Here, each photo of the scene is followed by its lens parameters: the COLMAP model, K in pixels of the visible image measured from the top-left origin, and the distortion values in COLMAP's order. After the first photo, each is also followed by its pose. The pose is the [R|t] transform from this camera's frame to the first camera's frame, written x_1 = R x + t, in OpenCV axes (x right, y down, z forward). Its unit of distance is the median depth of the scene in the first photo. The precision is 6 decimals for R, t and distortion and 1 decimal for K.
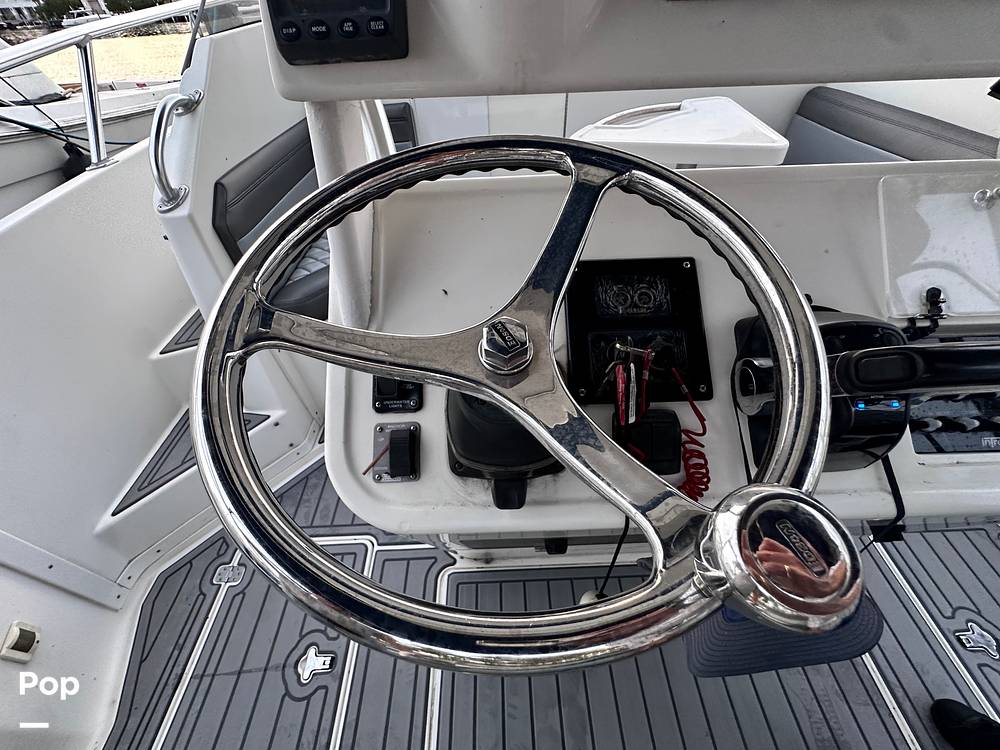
lens RADIAL K [[403.4, 0, 500.0], [0, 403.4, 375.0], [0, 0, 1]] dist [-0.006796, 0.003038]
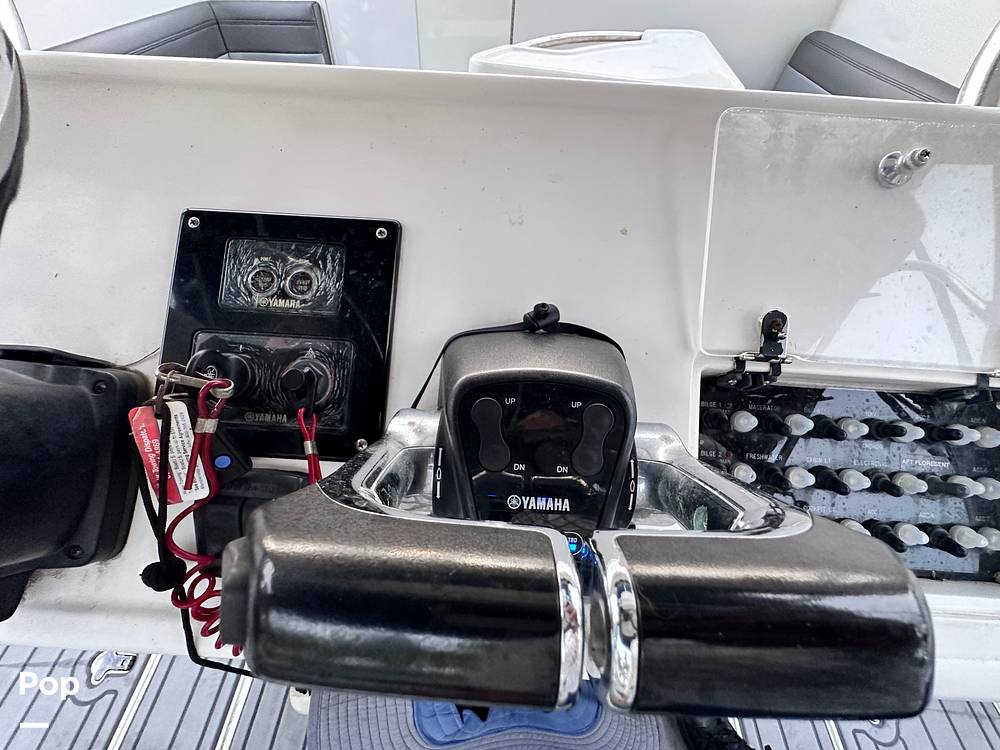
lens RADIAL K [[403.4, 0, 500.0], [0, 403.4, 375.0], [0, 0, 1]] dist [-0.006796, 0.003038]
pose [[0.995731, 0.091732, 0.010270, 0.651180], [-0.092295, 0.991075, 0.096185, -0.138359], [-0.001355, -0.096722, 0.995310, 0.382318]]
